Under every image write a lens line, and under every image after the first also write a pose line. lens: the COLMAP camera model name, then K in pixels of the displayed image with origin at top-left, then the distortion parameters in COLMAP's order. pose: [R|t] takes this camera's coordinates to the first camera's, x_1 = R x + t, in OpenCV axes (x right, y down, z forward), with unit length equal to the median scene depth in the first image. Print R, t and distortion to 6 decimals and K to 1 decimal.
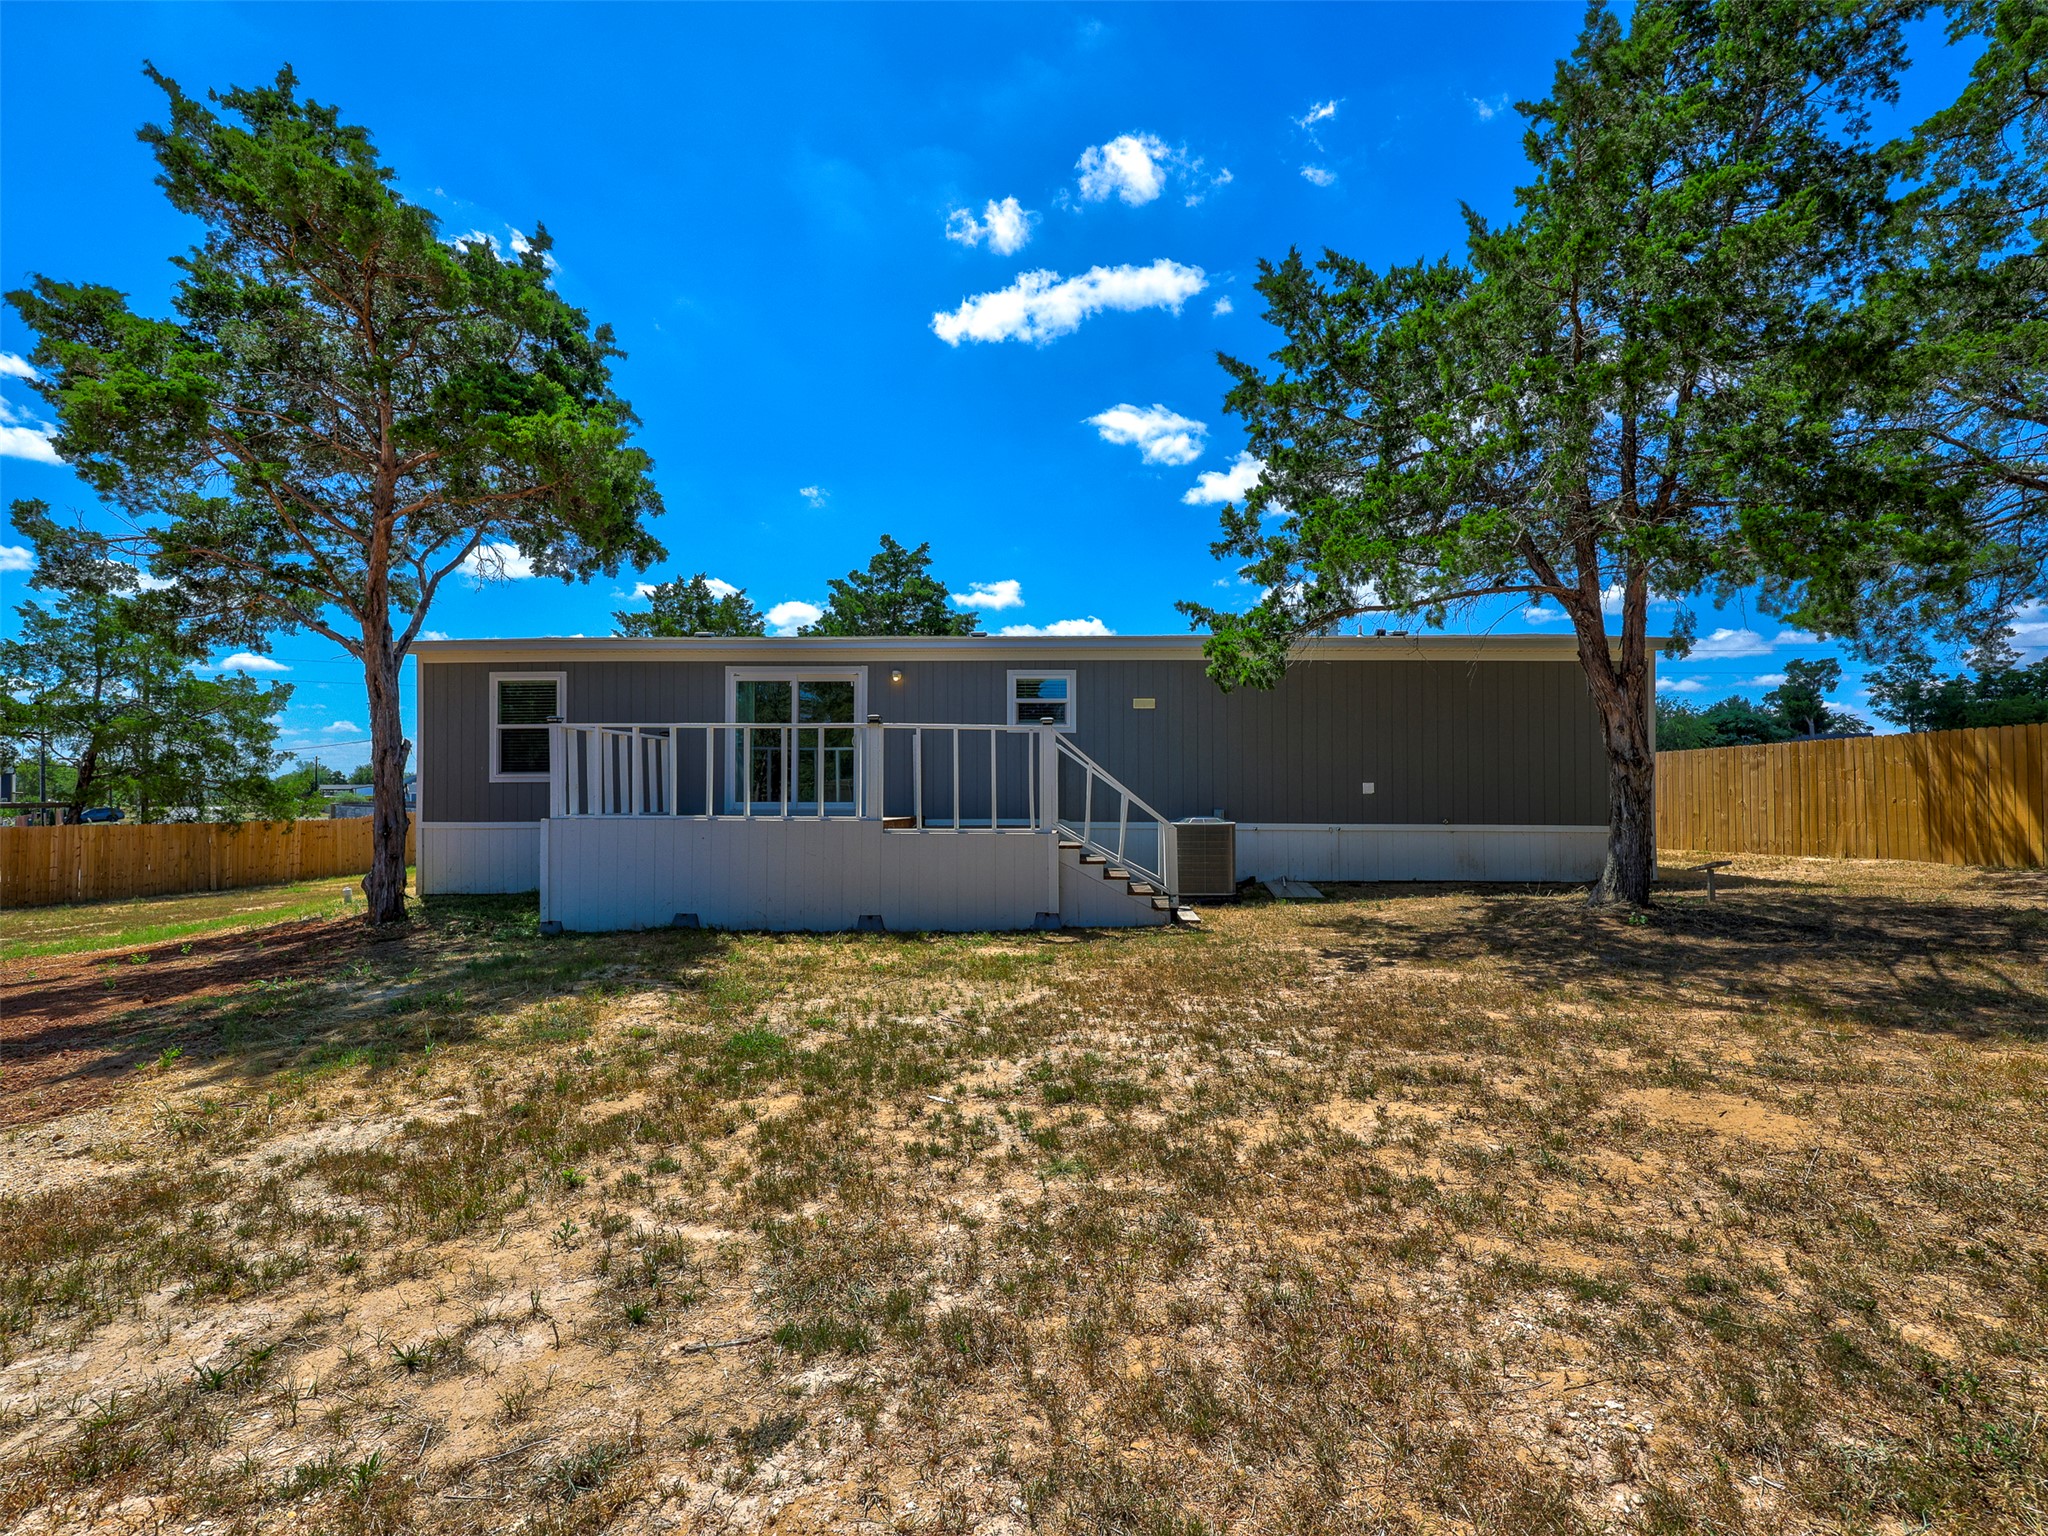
lens RADIAL K [[939.4, 0, 1020.4], [0, 939.4, 775.5], [0, 0, 1]] dist [0.000702, 0.000664]
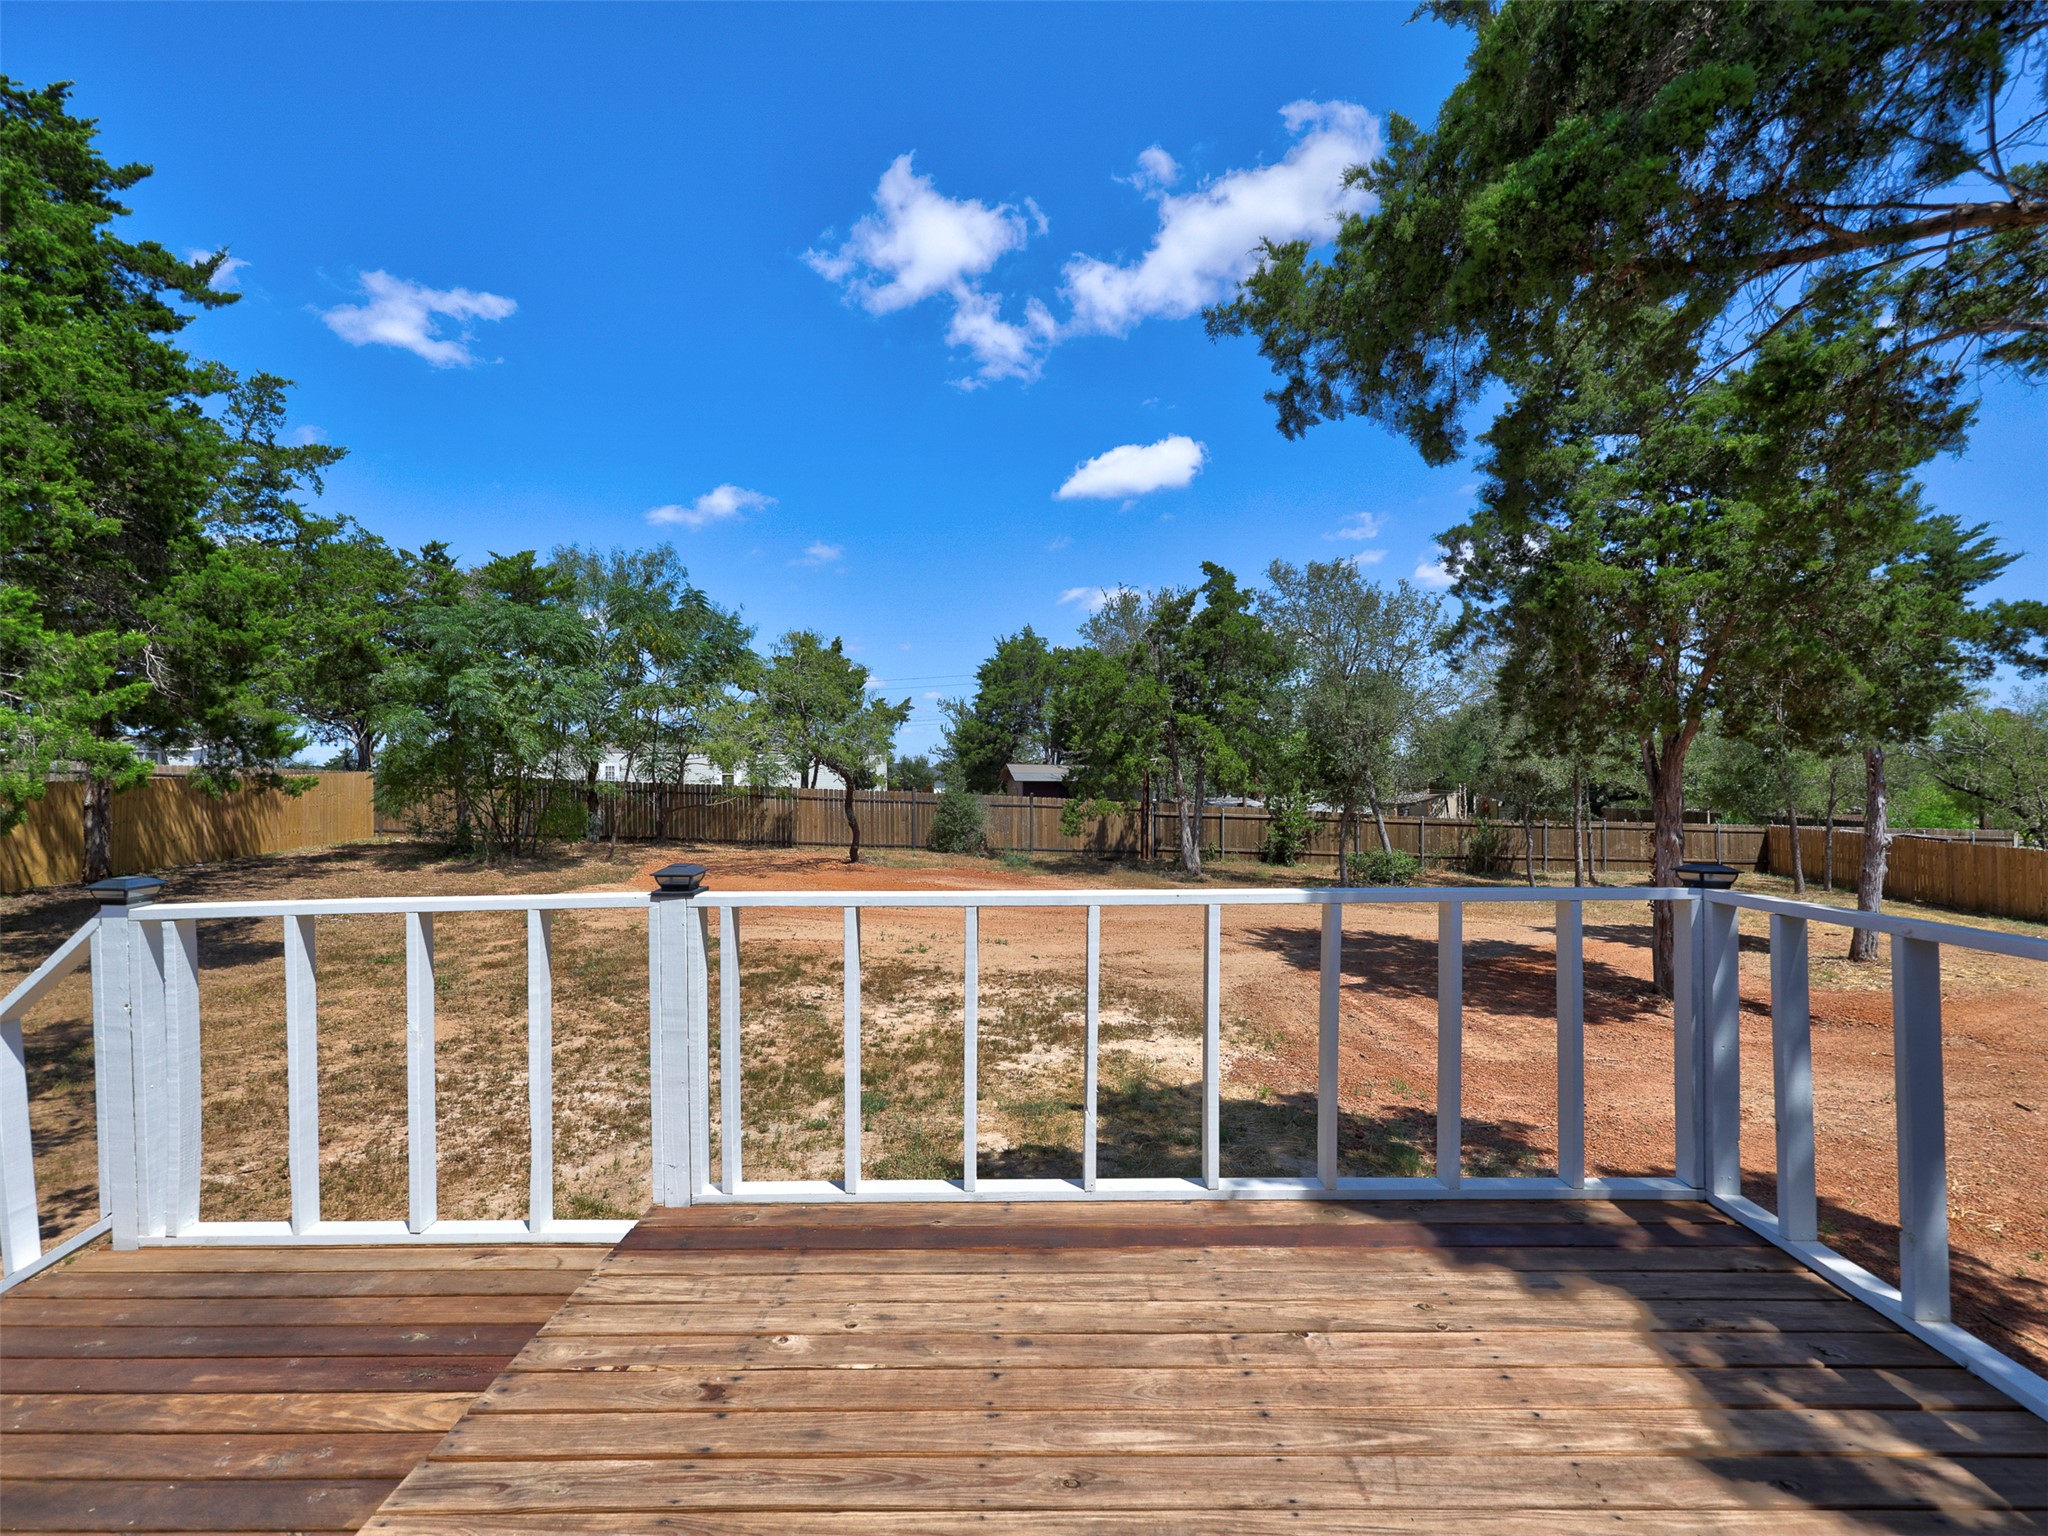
lens RADIAL K [[939.4, 0, 1020.4], [0, 939.4, 775.5], [0, 0, 1]] dist [0.000702, 0.000664]
pose [[-0.999682, 0.002231, -0.025121, -0.672878], [0.002980, 0.999552, -0.029789, -0.200756], [0.025043, -0.029855, -0.999240, 3.359636]]
